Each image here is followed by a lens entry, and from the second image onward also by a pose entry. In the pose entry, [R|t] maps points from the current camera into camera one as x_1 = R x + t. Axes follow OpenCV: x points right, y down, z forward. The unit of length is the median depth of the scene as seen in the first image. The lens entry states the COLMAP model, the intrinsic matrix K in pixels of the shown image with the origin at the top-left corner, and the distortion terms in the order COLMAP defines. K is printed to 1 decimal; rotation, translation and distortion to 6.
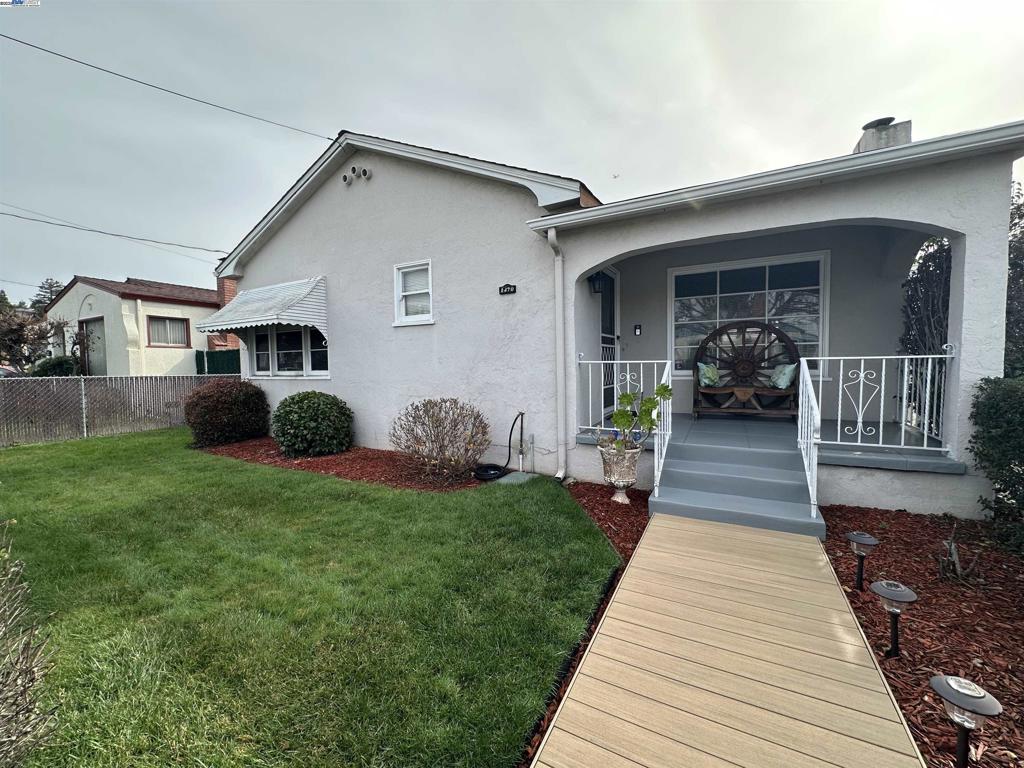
lens RADIAL K [[407.5, 0, 513.1], [0, 407.5, 379.8], [0, 0, 1]] dist [0.002516, 0.000029]
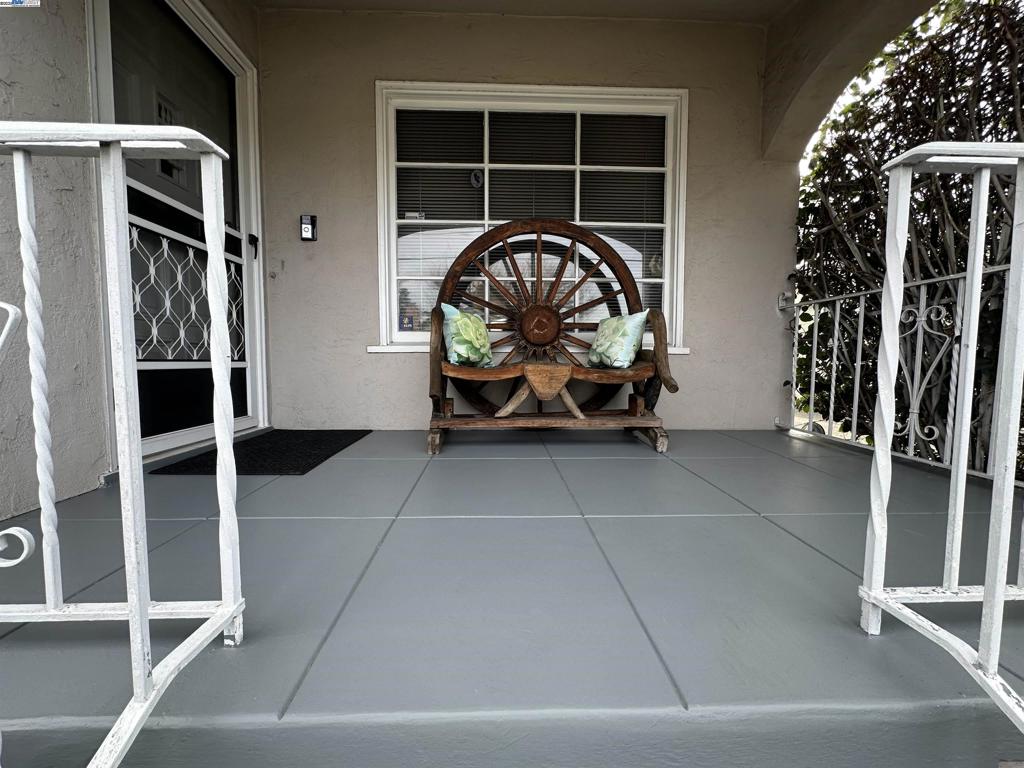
lens RADIAL K [[407.5, 0, 506.8], [0, 407.5, 382.8], [0, 0, 1]] dist [0.002516, 0.000029]
pose [[0.861793, -0.005285, 0.507232, 0.298462], [0.002406, 0.999977, 0.006331, 0.030869], [-0.507254, -0.004236, 0.861786, 0.612550]]
